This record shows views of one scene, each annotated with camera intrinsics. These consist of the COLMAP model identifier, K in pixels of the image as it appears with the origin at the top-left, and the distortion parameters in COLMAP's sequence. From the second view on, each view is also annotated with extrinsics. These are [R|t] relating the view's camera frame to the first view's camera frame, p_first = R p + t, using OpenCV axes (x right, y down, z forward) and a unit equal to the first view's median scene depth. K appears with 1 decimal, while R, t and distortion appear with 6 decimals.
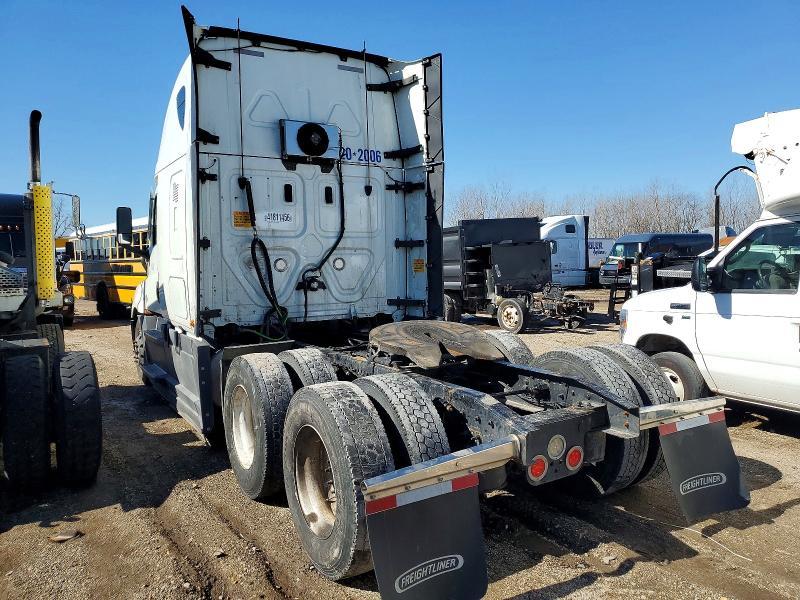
lens RADIAL K [[602.7, 0, 403.7], [0, 602.7, 298.6], [0, 0, 1]] dist [0.042976, -0.030297]
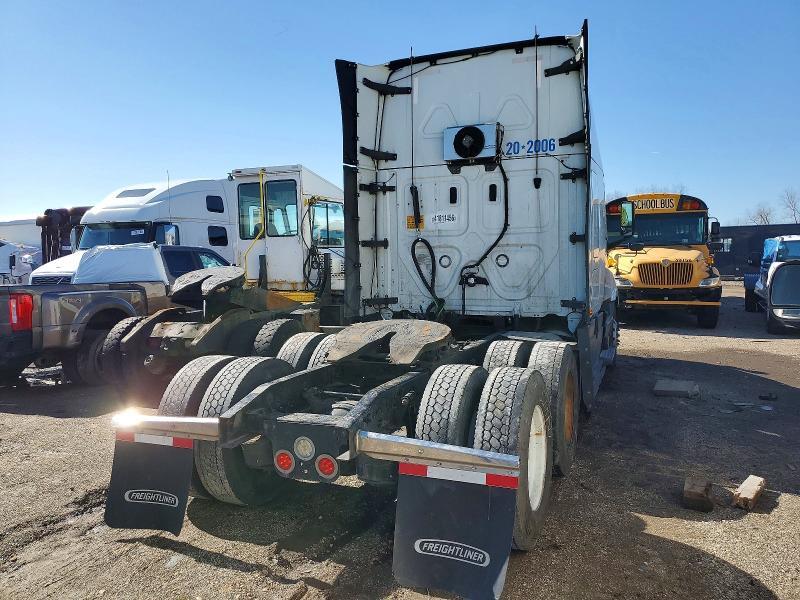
lens RADIAL K [[602.7, 0, 402.6], [0, 602.7, 300.5], [0, 0, 1]] dist [0.042976, -0.030297]
pose [[0.590125, 0.065466, -0.804653, 0.625267], [-0.044172, 0.997832, 0.048788, -0.034136], [0.806103, 0.006753, 0.591737, 0.283036]]
